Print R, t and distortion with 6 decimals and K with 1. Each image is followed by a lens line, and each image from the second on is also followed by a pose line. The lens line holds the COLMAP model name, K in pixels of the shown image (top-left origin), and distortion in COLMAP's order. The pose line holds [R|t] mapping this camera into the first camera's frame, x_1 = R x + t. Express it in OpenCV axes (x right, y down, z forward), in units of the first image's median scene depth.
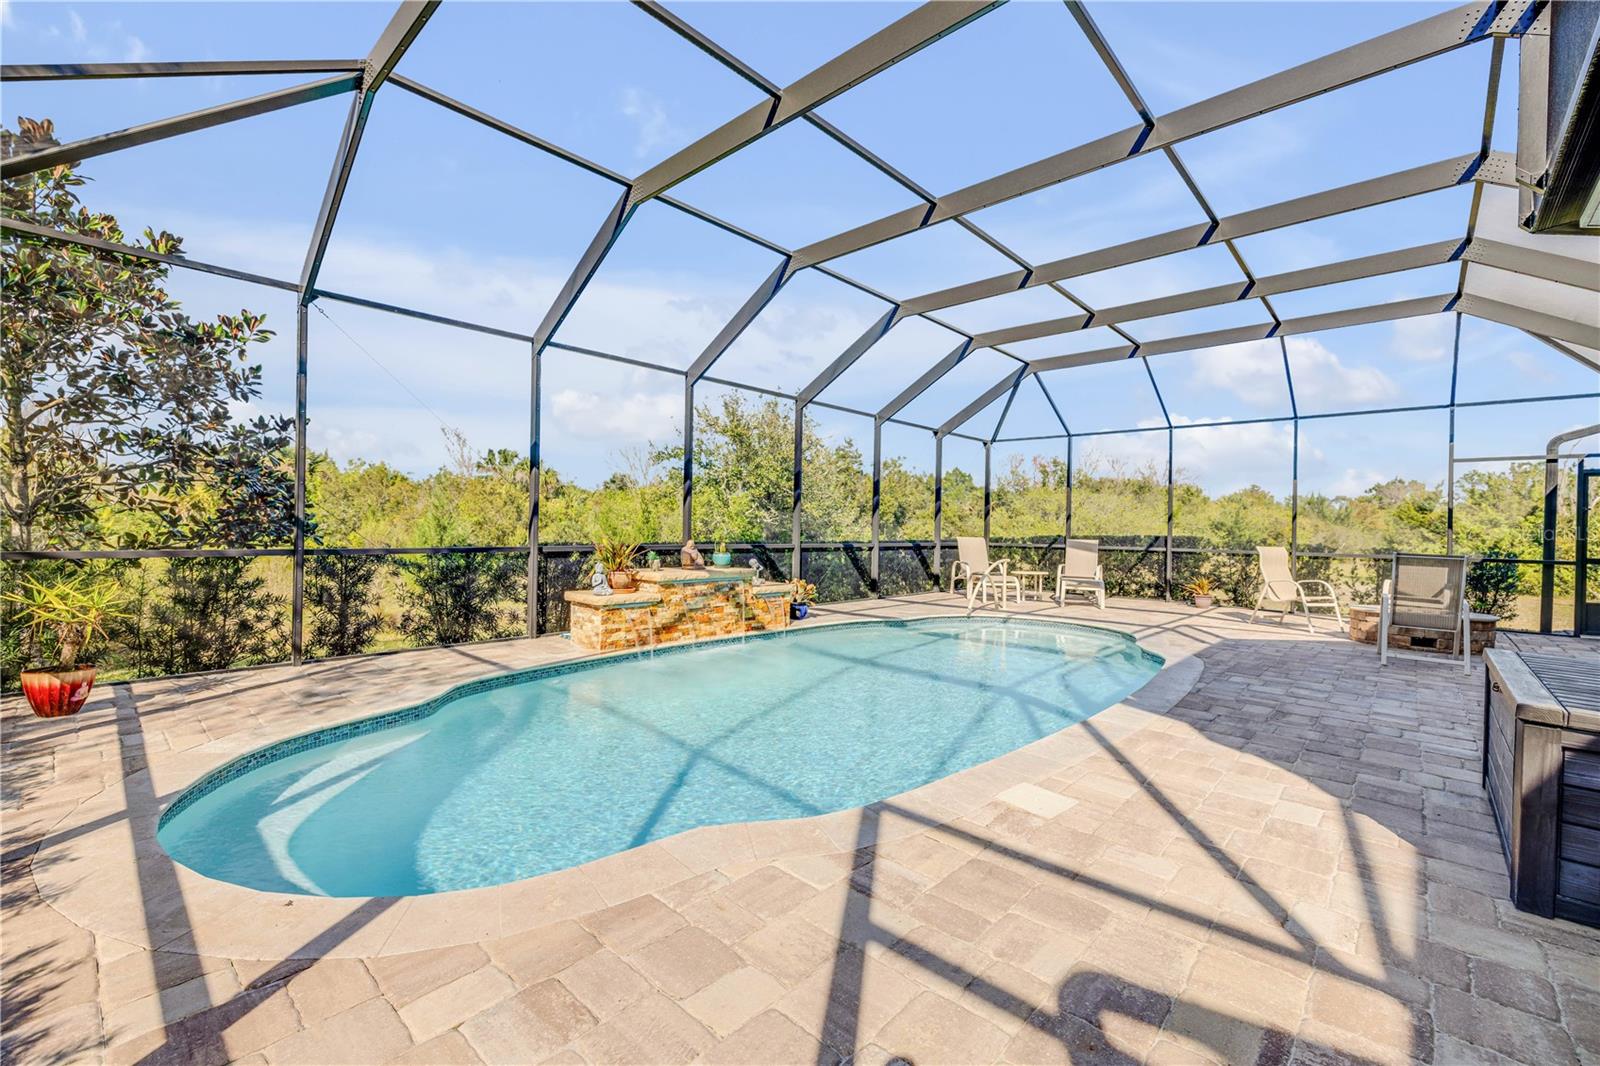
lens RADIAL K [[676.6, 0, 795.8], [0, 676.6, 541.7], [0, 0, 1]] dist [-0.000260, -0.001036]
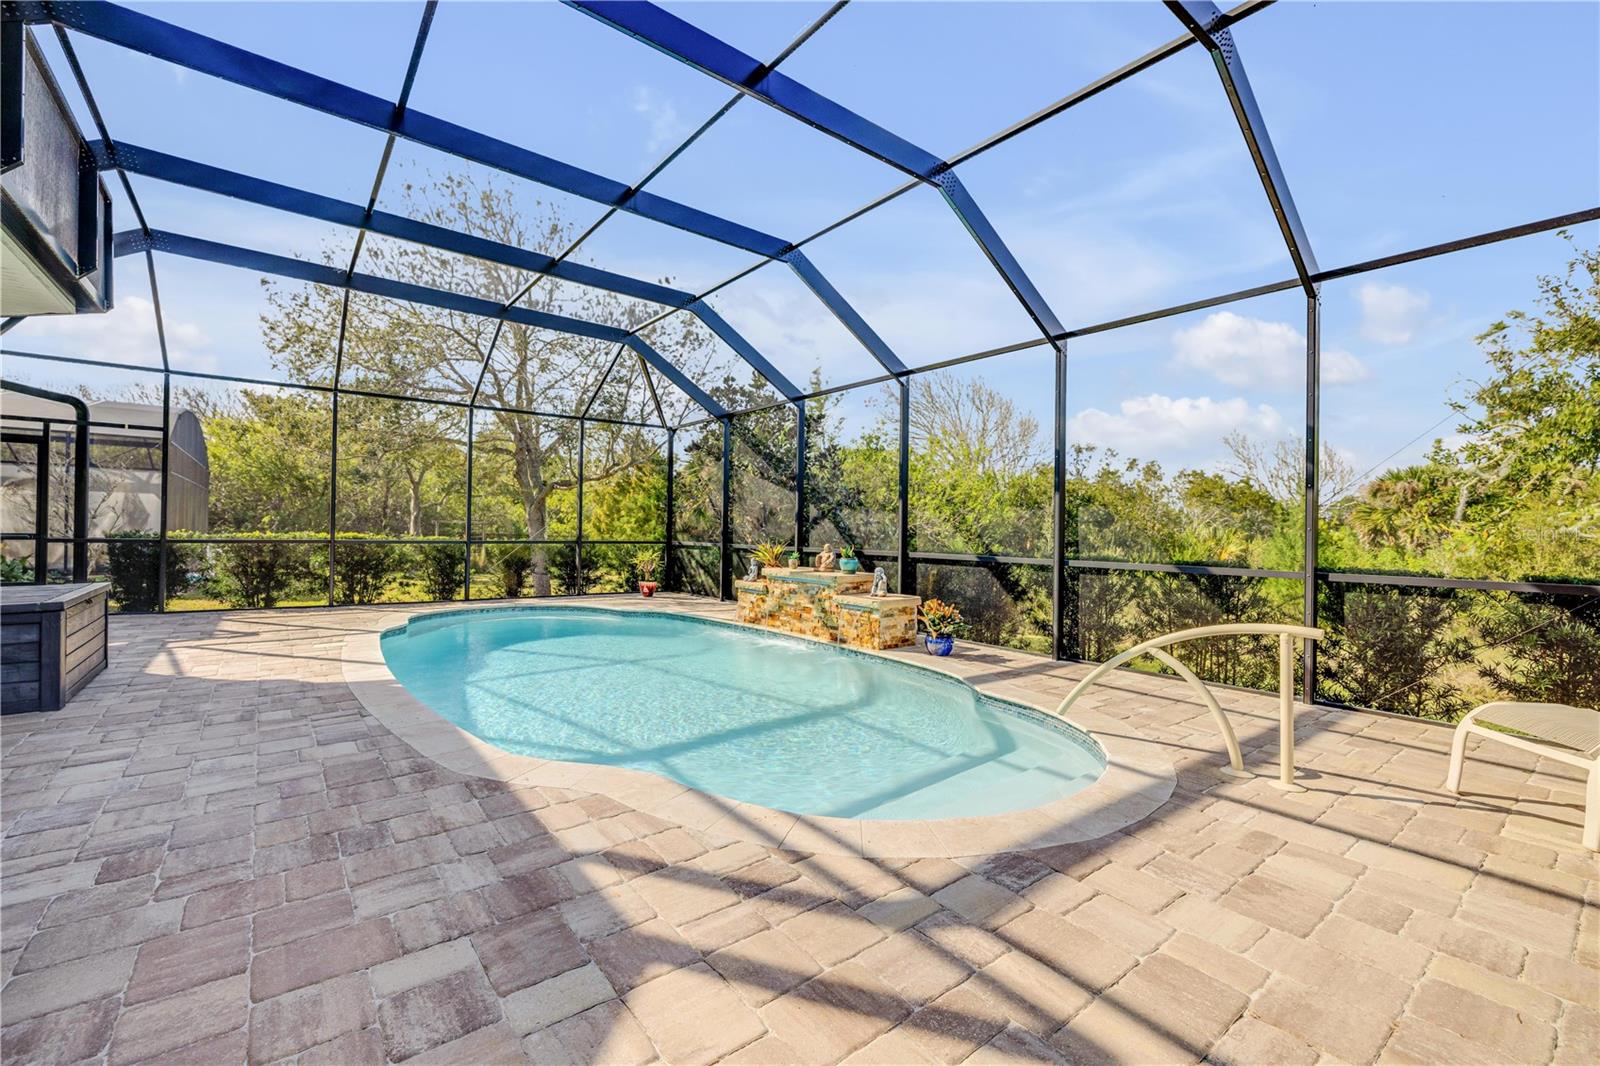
lens RADIAL K [[676.6, 0, 791.4], [0, 676.6, 529.3], [0, 0, 1]] dist [-0.000260, -0.001036]
pose [[-0.170722, -0.022154, -0.985070, 0.887211], [-0.041210, 0.999033, -0.015326, -0.005927], [0.984457, 0.037978, -0.171470, 1.117258]]
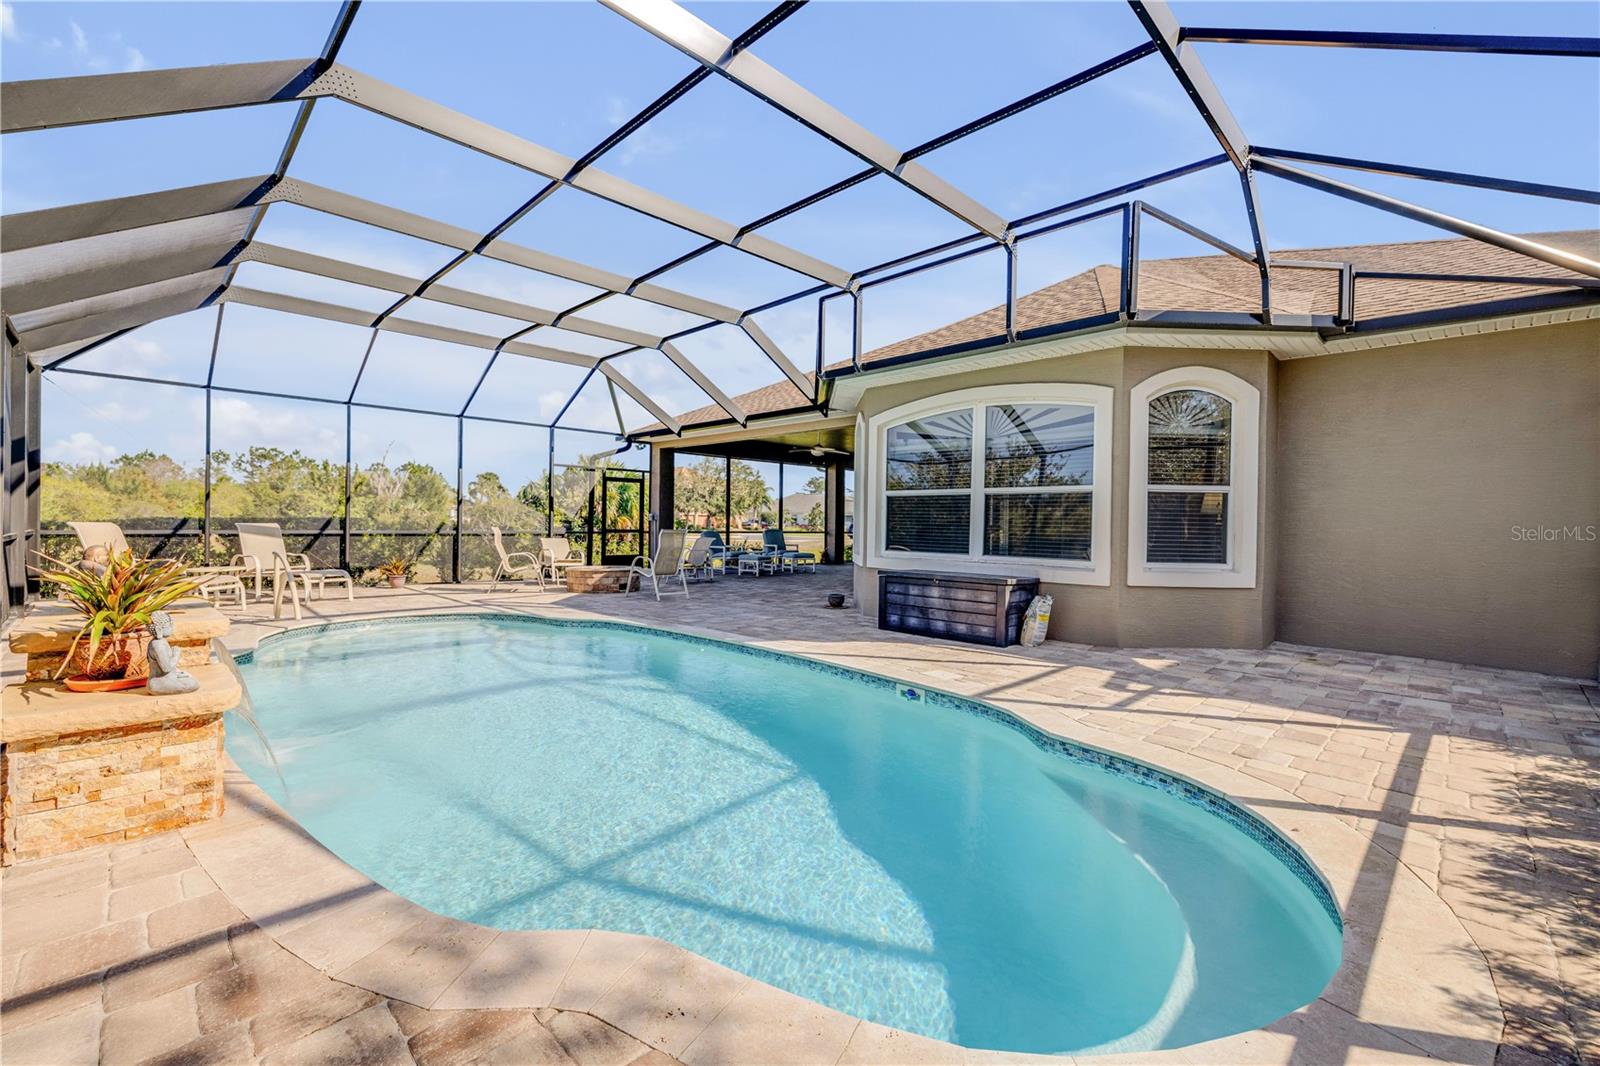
lens RADIAL K [[676.6, 0, 795.6], [0, 676.6, 522.9], [0, 0, 1]] dist [-0.000260, -0.001036]
pose [[0.038404, -0.019138, 0.999079, -0.571788], [0.008098, 0.999790, 0.018841, -0.021721], [-0.999229, 0.007367, 0.038551, 0.525951]]
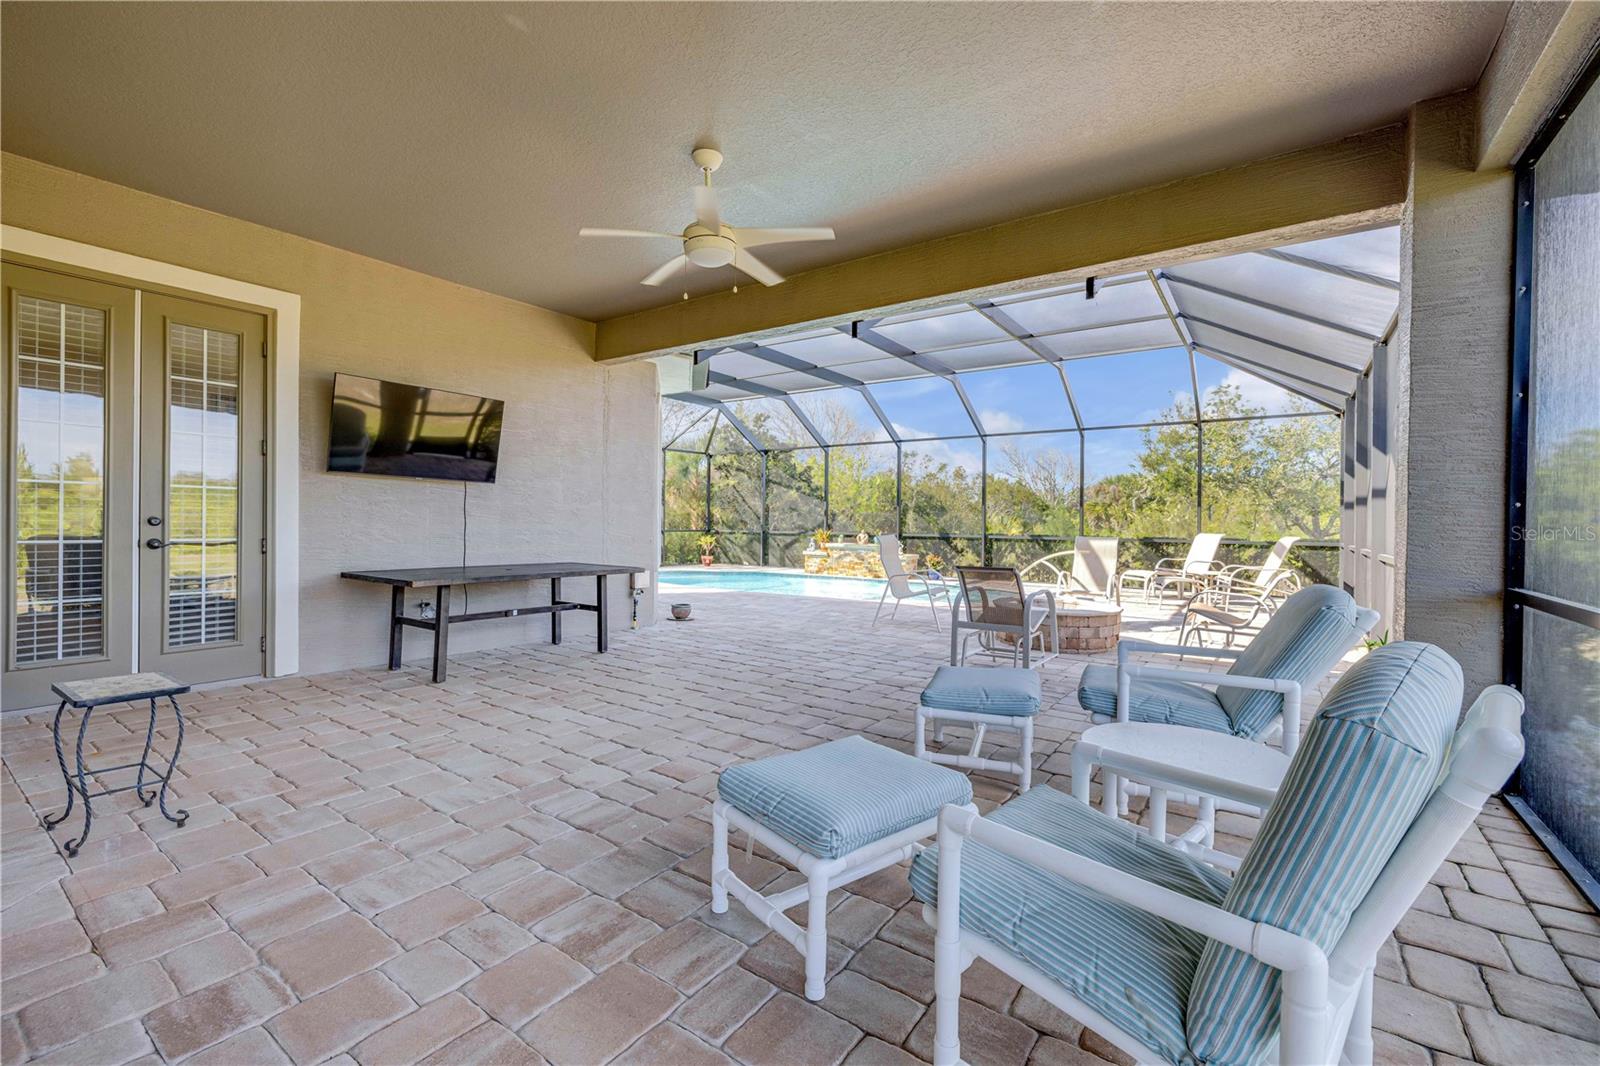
lens RADIAL K [[676.6, 0, 798.5], [0, 676.6, 525.4], [0, 0, 1]] dist [-0.000260, -0.001036]
pose [[0.125672, -0.009402, -0.992027, 1.822348], [-0.029880, 0.999466, -0.013258, 0.018751], [0.991622, 0.031308, 0.125324, 0.543155]]
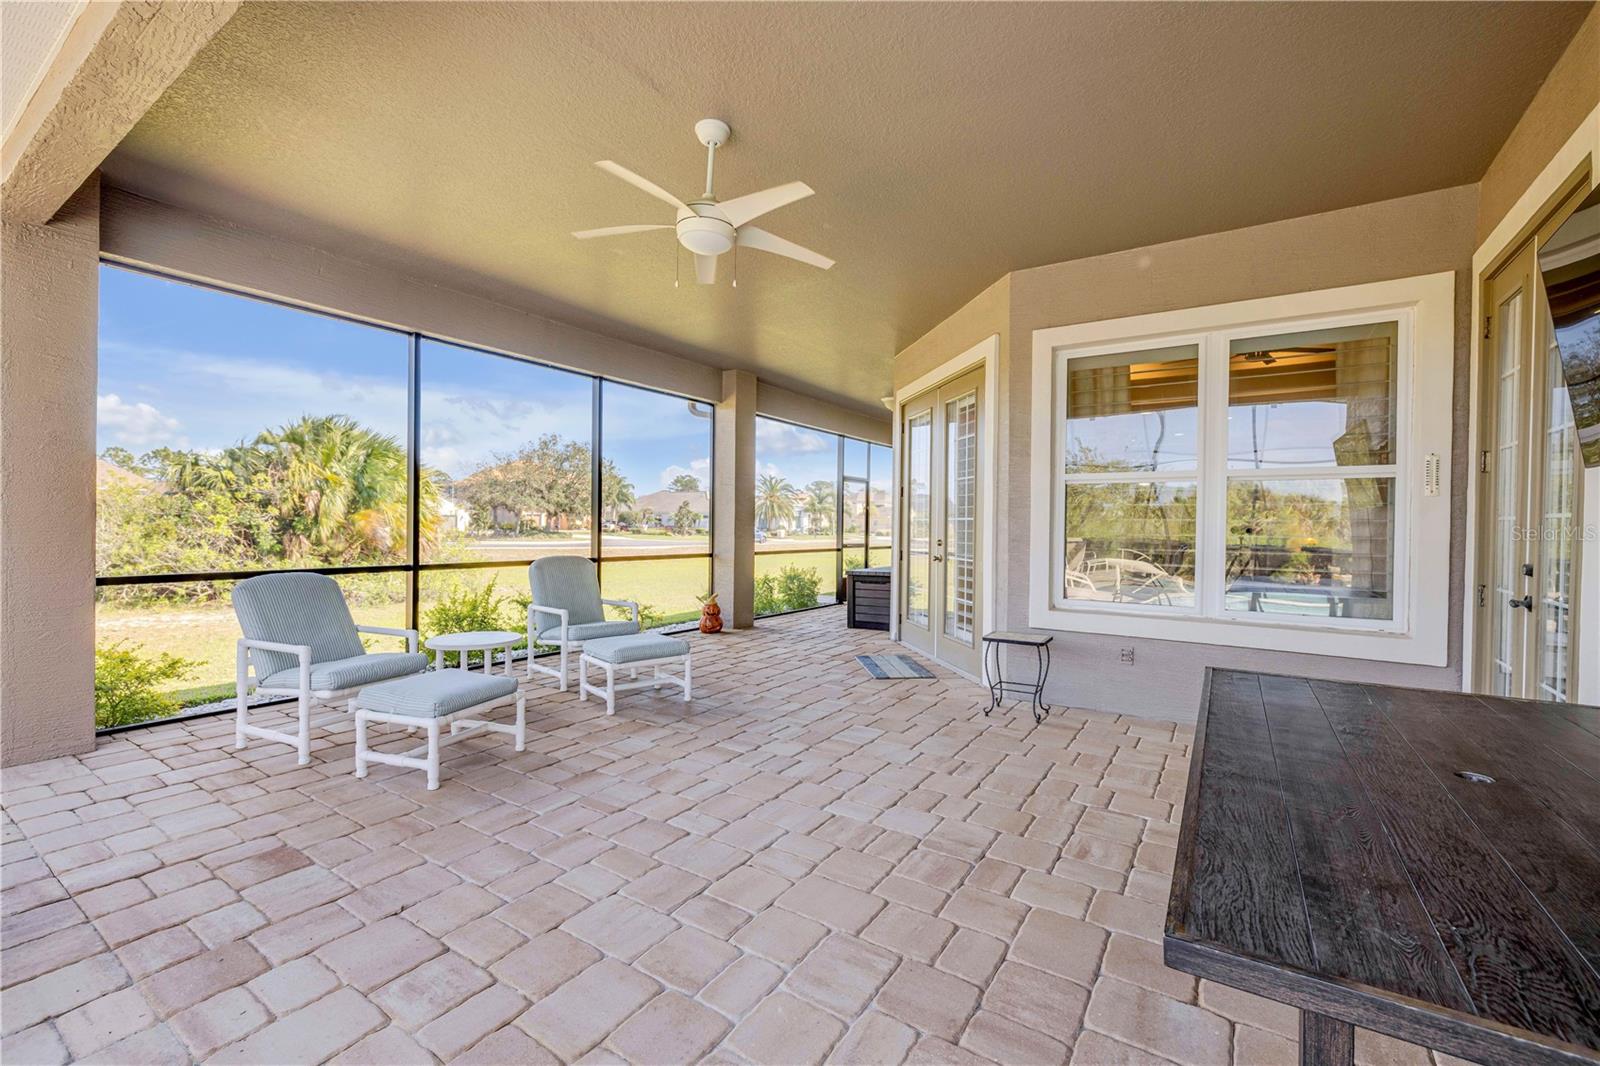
lens RADIAL K [[676.6, 0, 792.1], [0, 676.6, 529.6], [0, 0, 1]] dist [-0.000260, -0.001036]
pose [[-0.151614, -0.028489, 0.988029, 0.891342], [0.003595, 0.999562, 0.029374, -0.011398], [-0.988433, 0.008006, -0.151445, 0.547529]]
